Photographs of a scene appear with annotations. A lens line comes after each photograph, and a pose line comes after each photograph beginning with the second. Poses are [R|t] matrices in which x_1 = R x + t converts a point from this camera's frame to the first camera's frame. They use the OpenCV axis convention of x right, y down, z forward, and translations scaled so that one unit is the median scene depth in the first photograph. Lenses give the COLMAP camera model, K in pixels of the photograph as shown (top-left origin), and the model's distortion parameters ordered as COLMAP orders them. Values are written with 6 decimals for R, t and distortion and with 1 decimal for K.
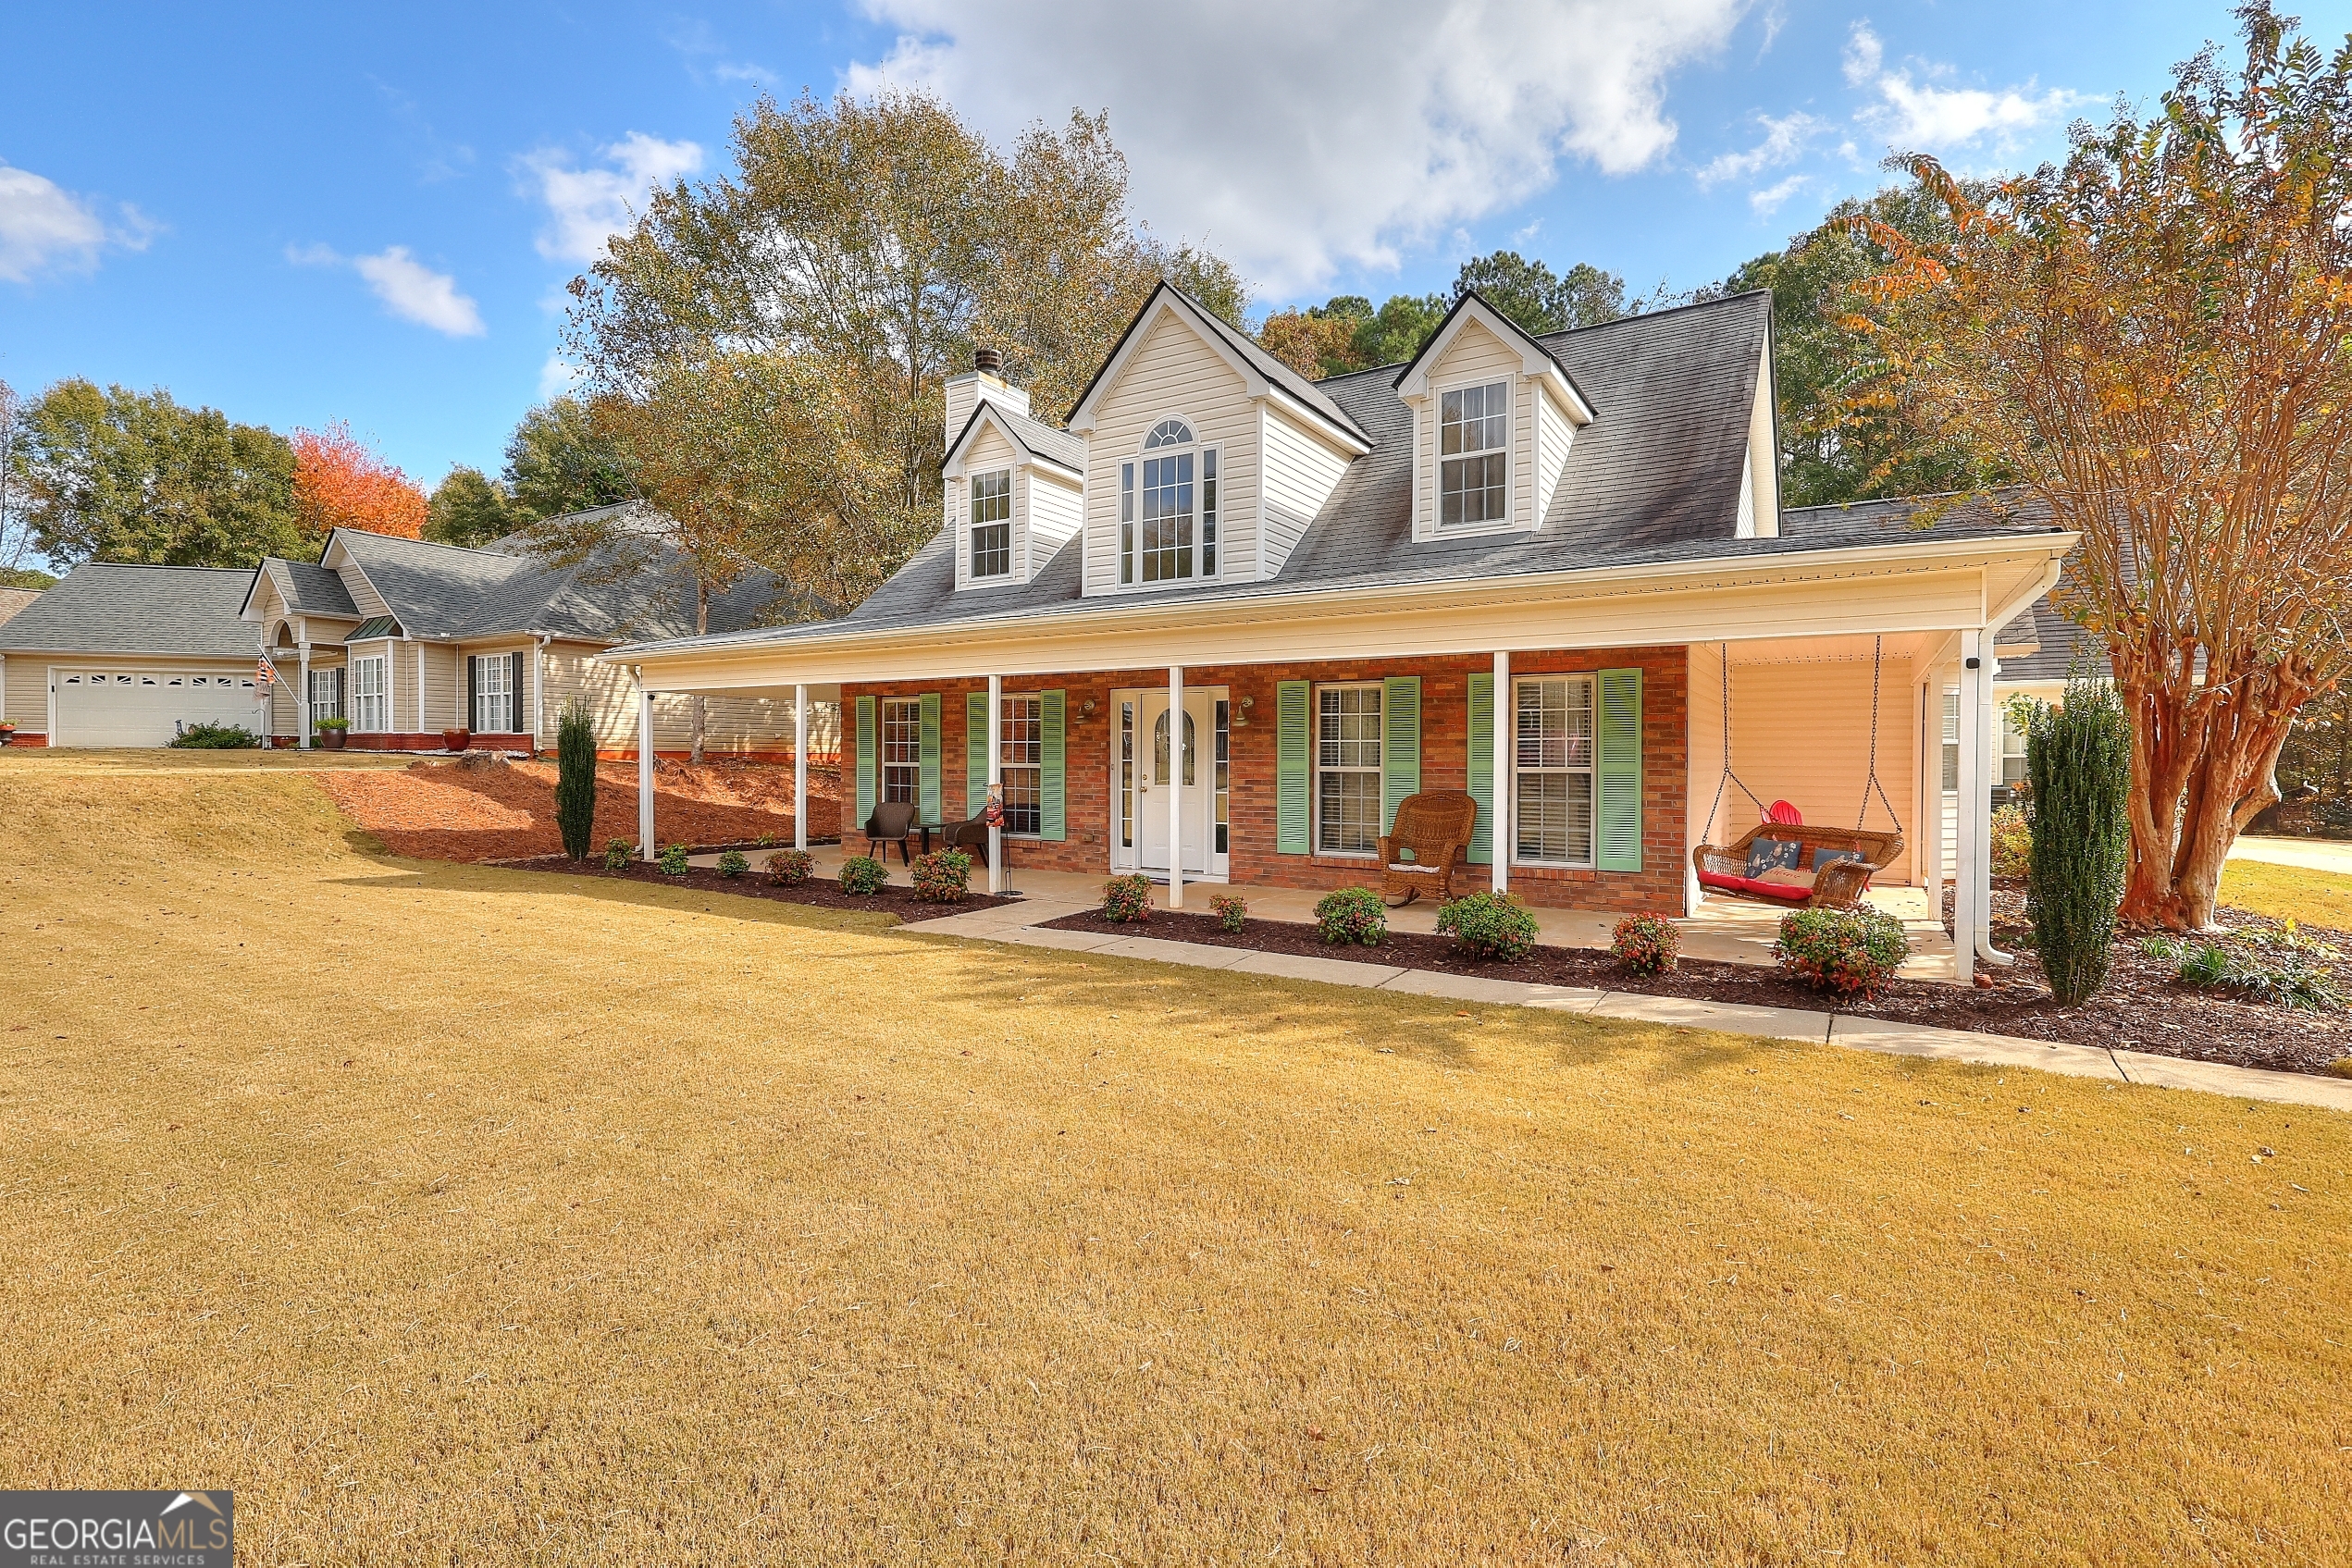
lens RADIAL K [[1092.0, 0, 1178.7], [0, 1092.0, 772.8], [0, 0, 1]] dist [0.004929, 0.000414]
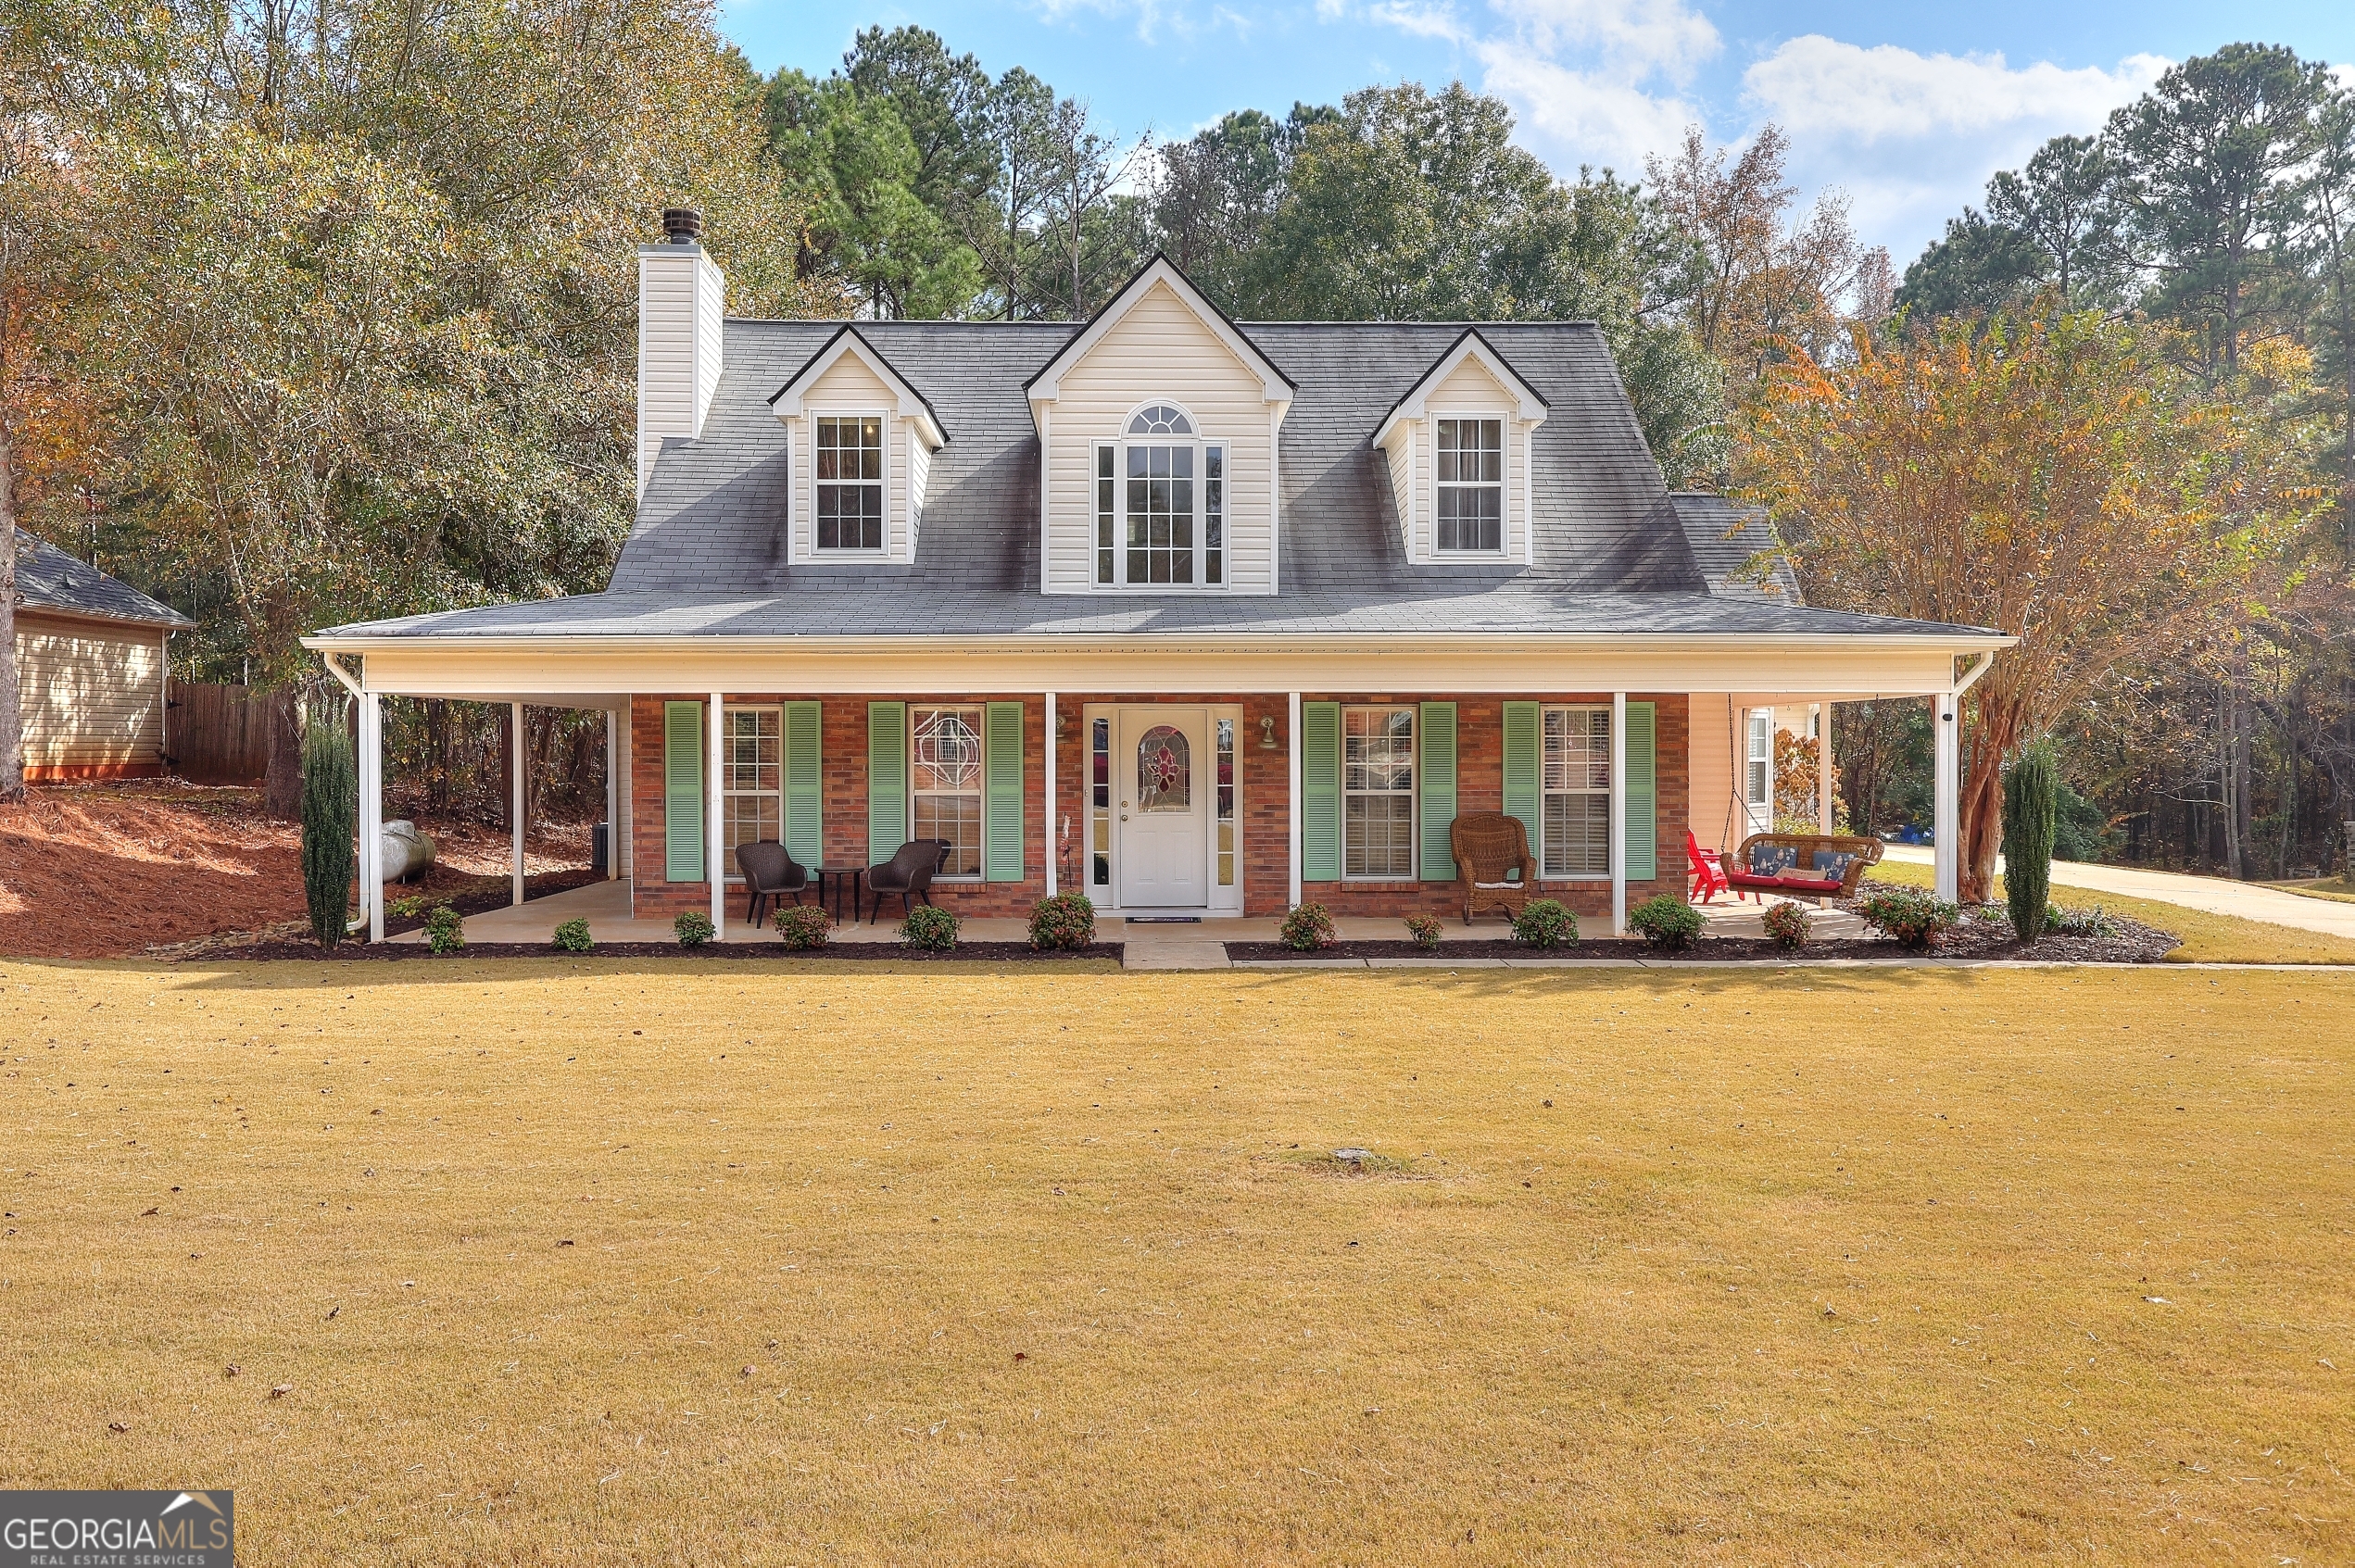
lens RADIAL K [[1851.4, 0, 1174.8], [0, 1851.4, 757.8], [0, 0, 1]] dist [0.005060, 0.004399]
pose [[0.837531, -0.008611, 0.546321, -0.817629], [0.011963, 0.999925, -0.002579, -0.029180], [-0.546258, 0.008695, 0.837572, -0.272593]]
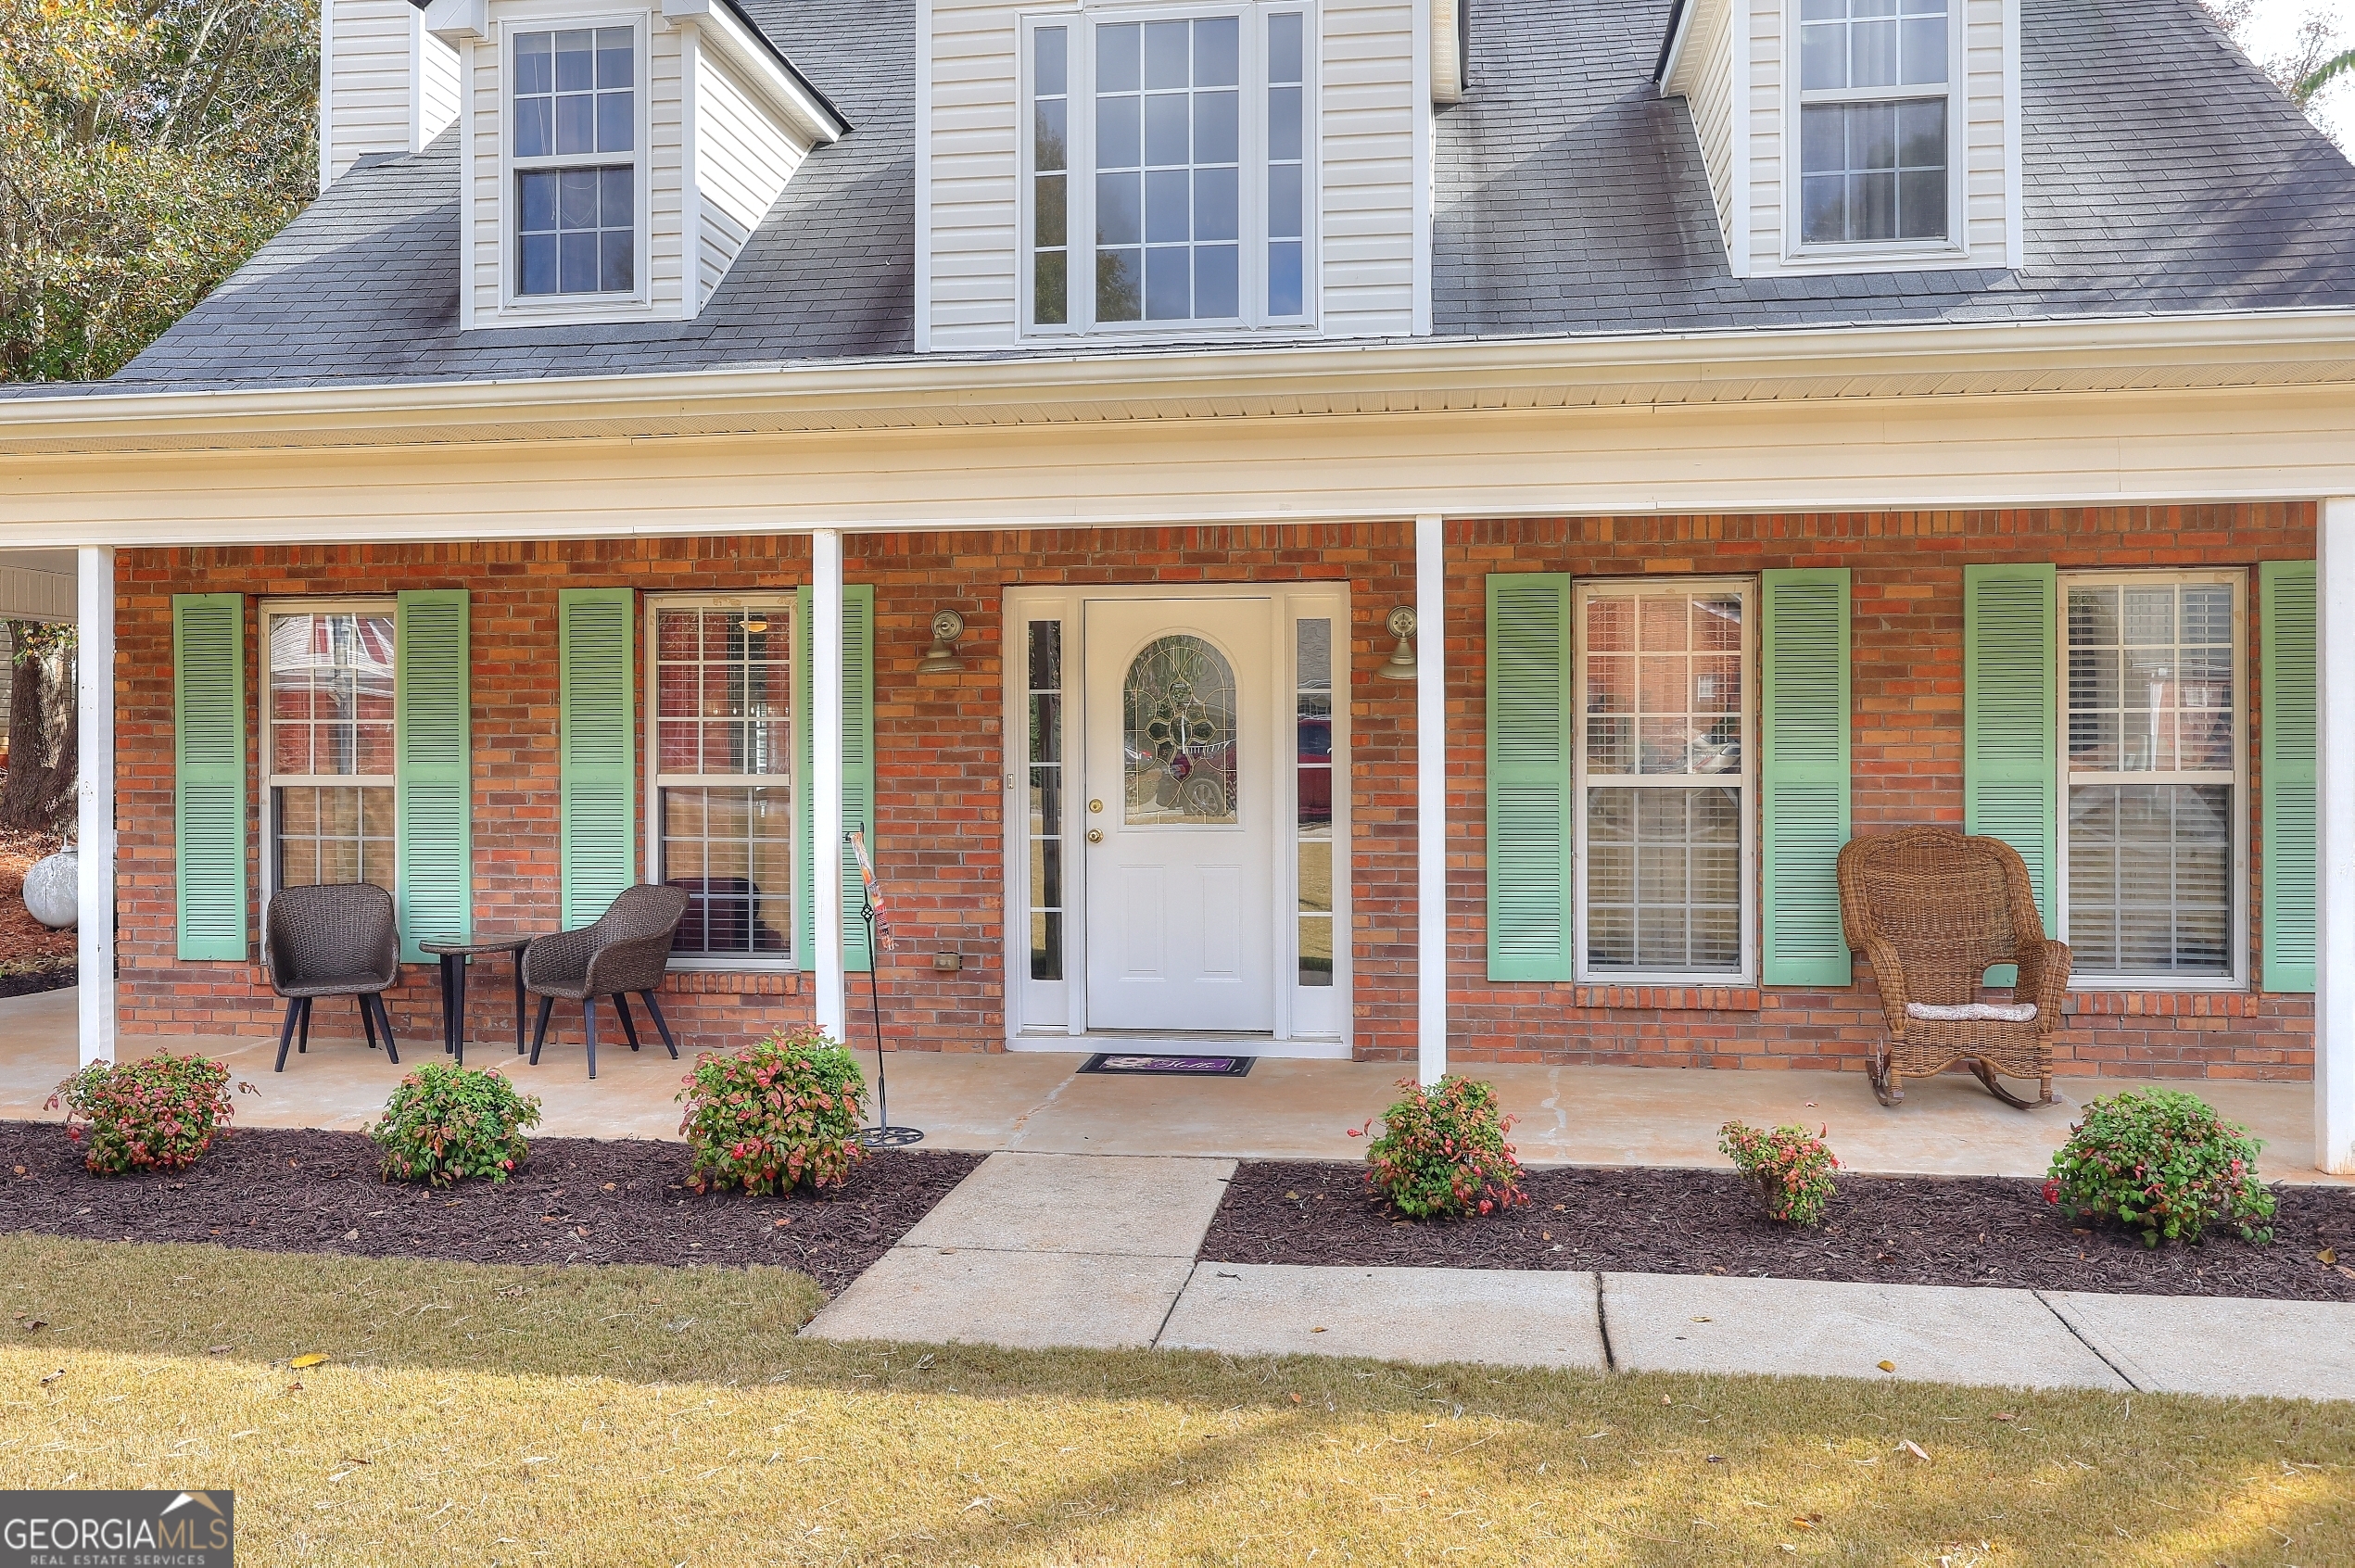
lens RADIAL K [[1851.6, 0, 1174.8], [0, 1851.6, 757.8], [0, 0, 1]] dist [0.005060, 0.004399]
pose [[0.917597, -0.009121, 0.397407, -0.279195], [0.012937, 0.999892, -0.006923, -0.008651], [-0.397301, 0.011493, 0.917616, 0.360997]]
